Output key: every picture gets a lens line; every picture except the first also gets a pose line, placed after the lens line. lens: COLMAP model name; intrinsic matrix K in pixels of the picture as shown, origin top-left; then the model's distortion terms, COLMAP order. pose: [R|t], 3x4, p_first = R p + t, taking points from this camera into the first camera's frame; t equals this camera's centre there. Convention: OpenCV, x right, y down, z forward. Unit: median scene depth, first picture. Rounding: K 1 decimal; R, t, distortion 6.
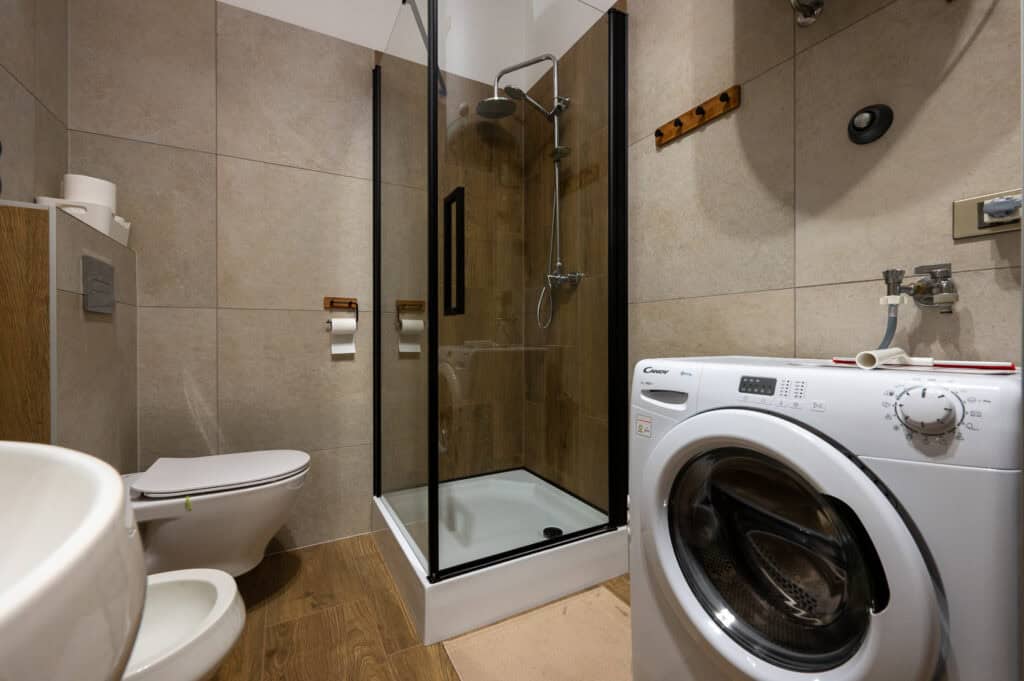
lens RADIAL K [[420.1, 0, 506.2], [0, 420.1, 338.0], [0, 0, 1]] dist [0.000537, 0.000172]
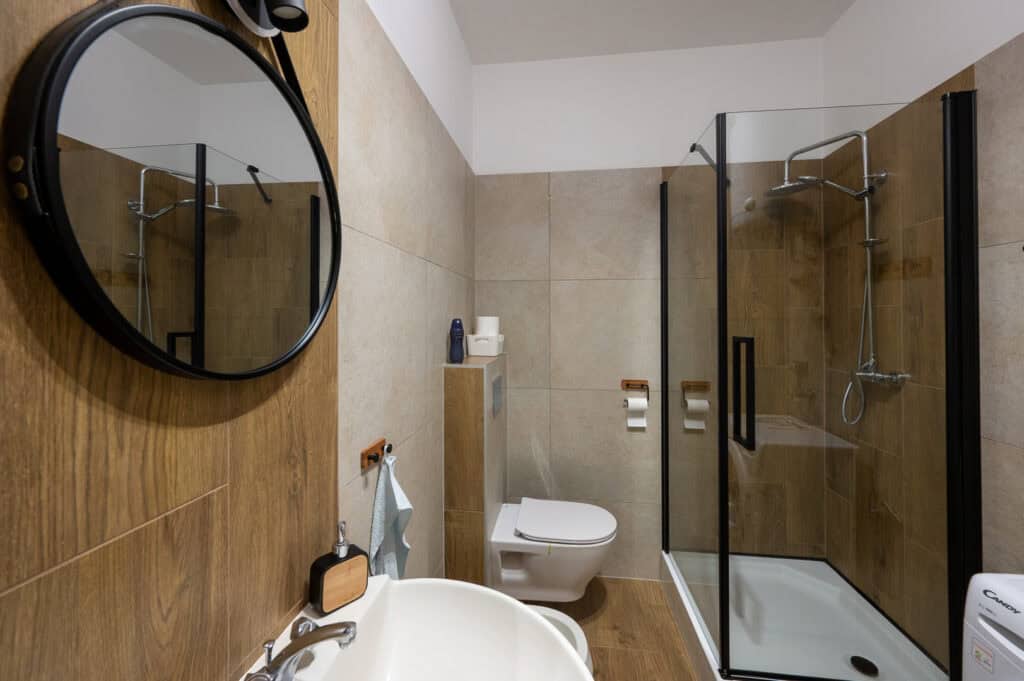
lens RADIAL K [[409.0, 0, 507.0], [0, 409.0, 313.8], [0, 0, 1]] dist [-0.001947, 0.000530]
pose [[0.810258, -0.005455, -0.586048, 0.003911], [-0.000970, 0.999943, -0.010648, -0.277137], [0.586072, 0.009196, 0.810207, -0.184784]]
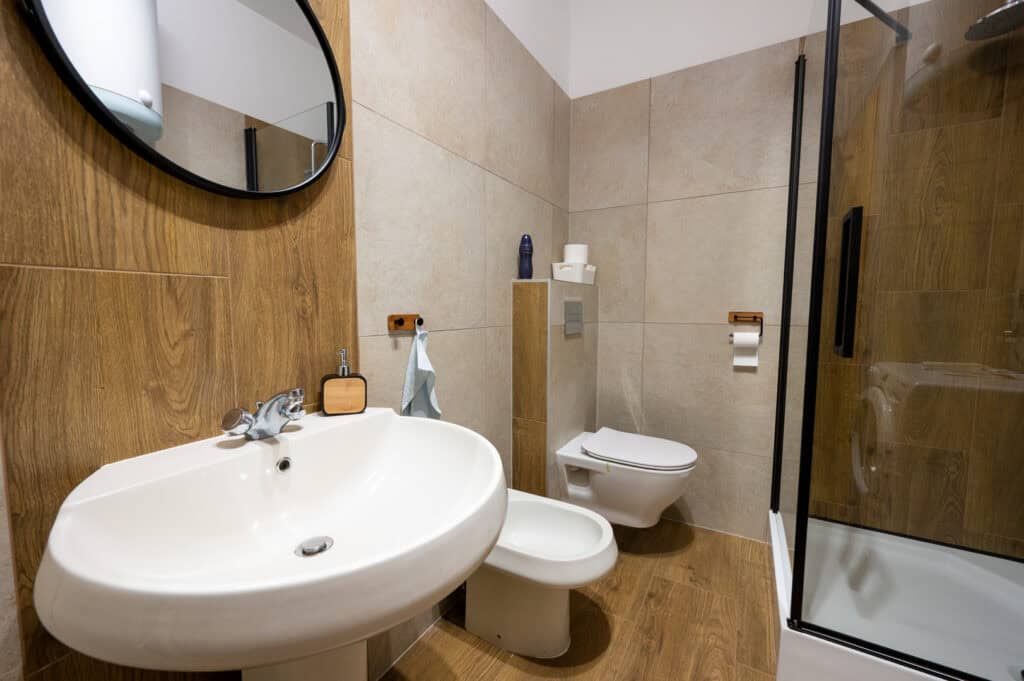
lens RADIAL K [[403.2, 0, 513.5], [0, 403.2, 339.3], [0, 0, 1]] dist [-0.001502, 0.000101]
pose [[0.520513, 0.070147, -0.850968, 0.160216], [-0.004544, 0.996833, 0.079391, -0.105520], [0.853842, -0.037457, 0.519183, -0.007026]]
